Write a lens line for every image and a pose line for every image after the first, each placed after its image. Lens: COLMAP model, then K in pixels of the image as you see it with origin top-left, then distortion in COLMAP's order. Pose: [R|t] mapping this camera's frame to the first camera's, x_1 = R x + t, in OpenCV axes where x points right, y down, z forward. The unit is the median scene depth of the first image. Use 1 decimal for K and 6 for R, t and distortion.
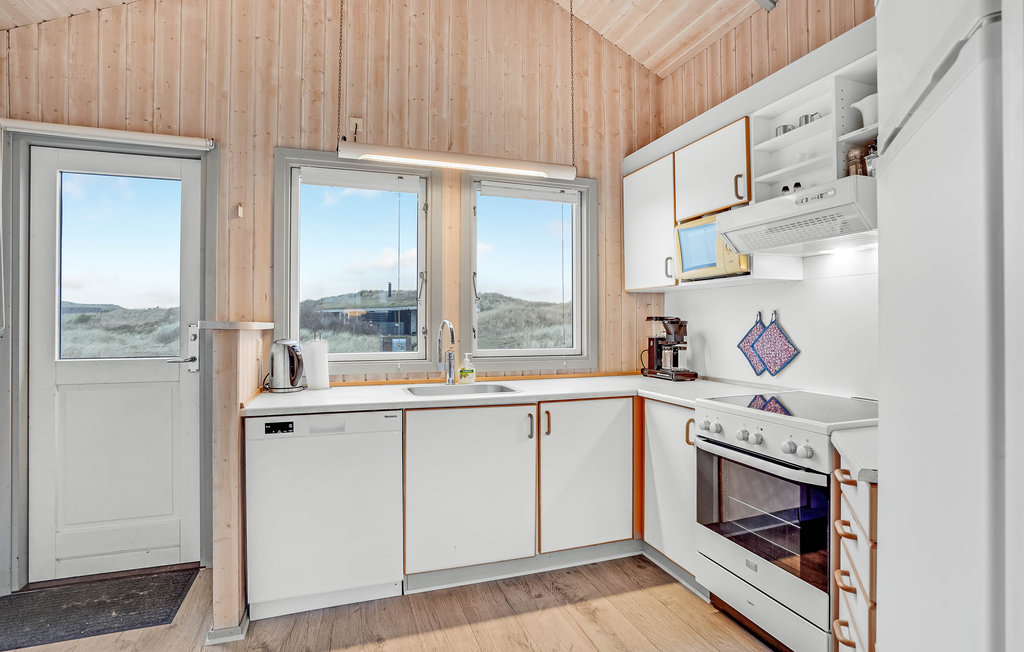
lens RADIAL K [[506.9, 0, 515.0], [0, 506.9, 321.0], [0, 0, 1]] dist [-0.036431, 0.000594]
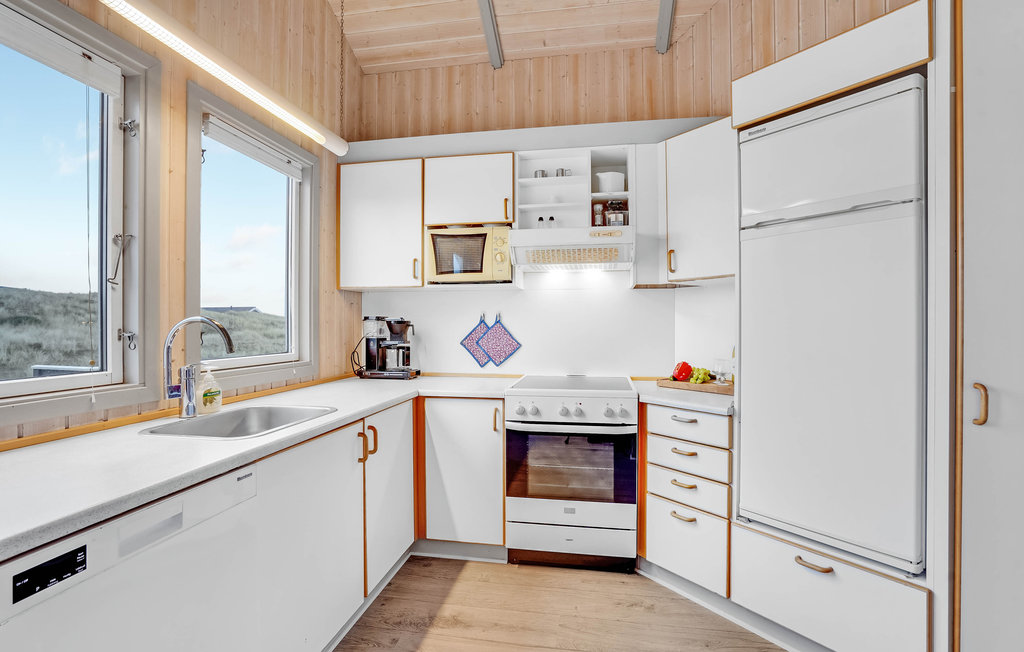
lens RADIAL K [[483.2, 0, 512.0], [0, 483.2, 326.0], [0, 0, 1]] dist [-0.054927, 0.025583]
pose [[0.489768, -0.002154, 0.871850, -0.517710], [-0.005350, 0.999971, 0.005476, 0.004519], [-0.871836, -0.007347, 0.489742, 0.401511]]
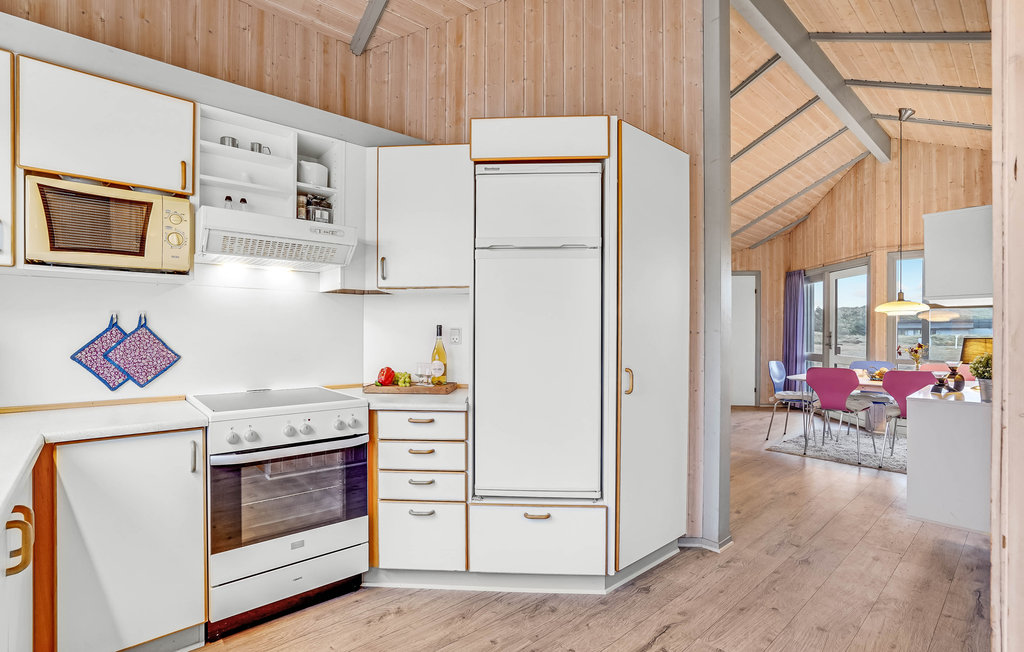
lens RADIAL K [[482.5, 0, 512.7], [0, 482.5, 334.0], [0, 0, 1]] dist [-0.050264, 0.025470]
pose [[-0.376296, -0.005217, 0.926485, -0.526832], [-0.009563, 0.999953, 0.001747, 0.007849], [-0.926450, -0.008202, -0.376328, 0.728857]]
